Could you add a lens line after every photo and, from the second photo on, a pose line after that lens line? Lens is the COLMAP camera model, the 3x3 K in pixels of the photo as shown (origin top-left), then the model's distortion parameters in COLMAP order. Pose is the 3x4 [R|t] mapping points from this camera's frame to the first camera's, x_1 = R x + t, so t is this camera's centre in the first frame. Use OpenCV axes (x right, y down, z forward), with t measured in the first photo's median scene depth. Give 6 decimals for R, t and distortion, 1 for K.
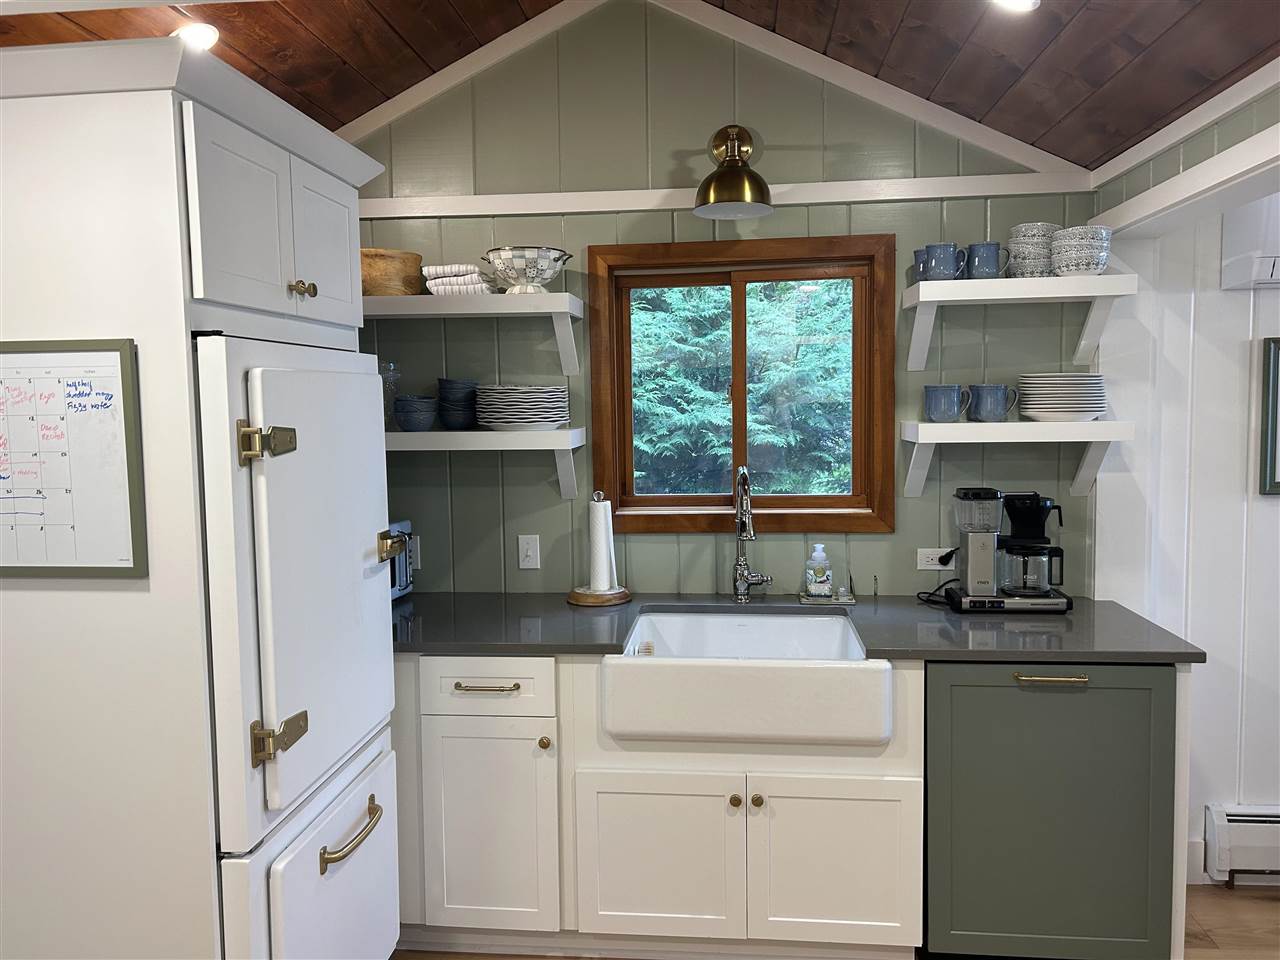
lens RADIAL K [[959.6, 0, 637.6], [0, 959.6, 474.1], [0, 0, 1]] dist [0.060666, -0.013430]
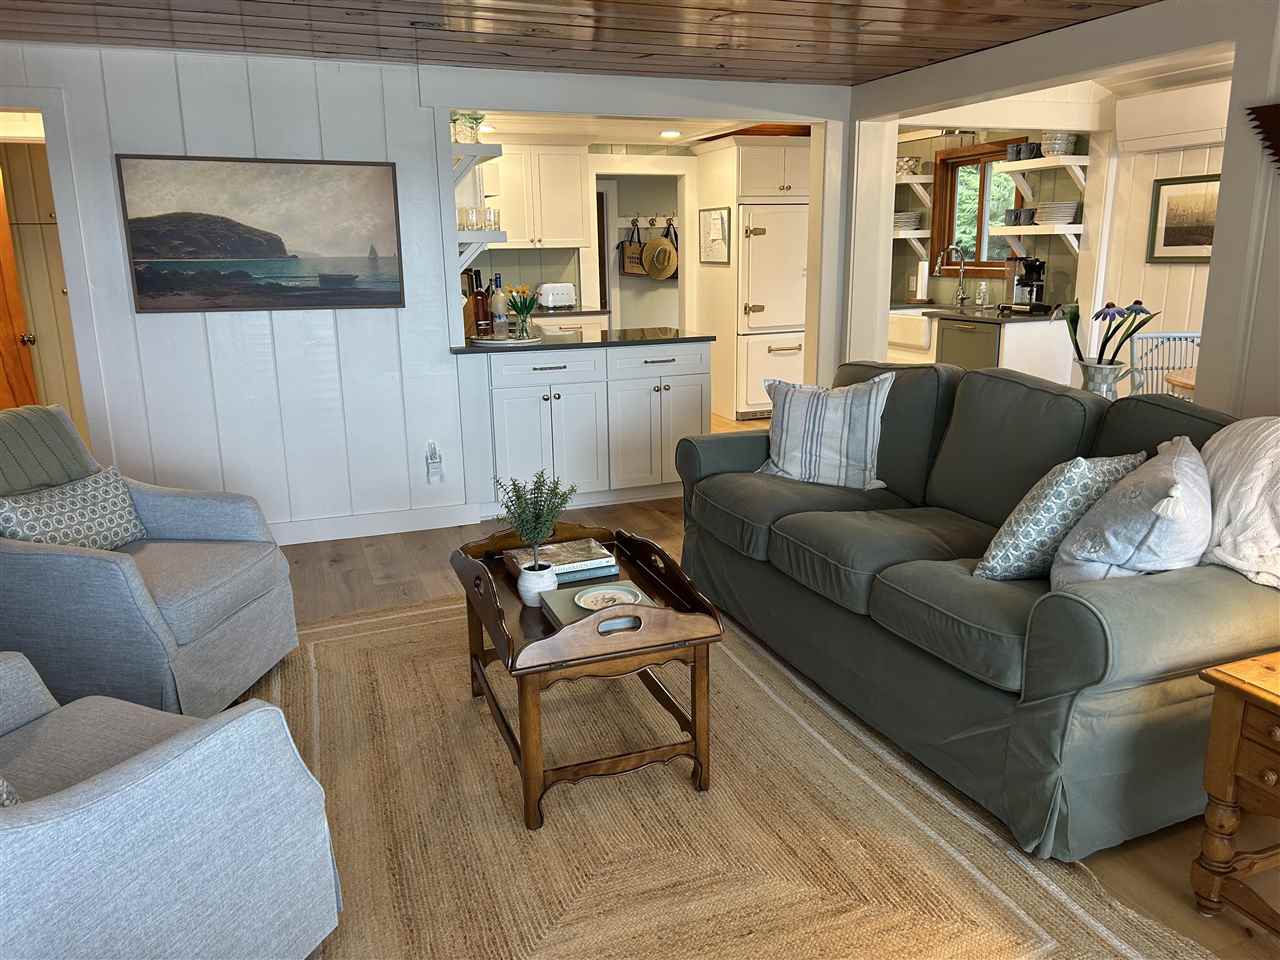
lens RADIAL K [[959.6, 0, 643.7], [0, 959.6, 478.7], [0, 0, 1]] dist [0.060666, -0.013430]
pose [[0.455352, 0.217557, -0.863321, 2.019198], [-0.066984, 0.975308, 0.210447, 0.101529], [0.887788, -0.037999, 0.458681, -0.827645]]
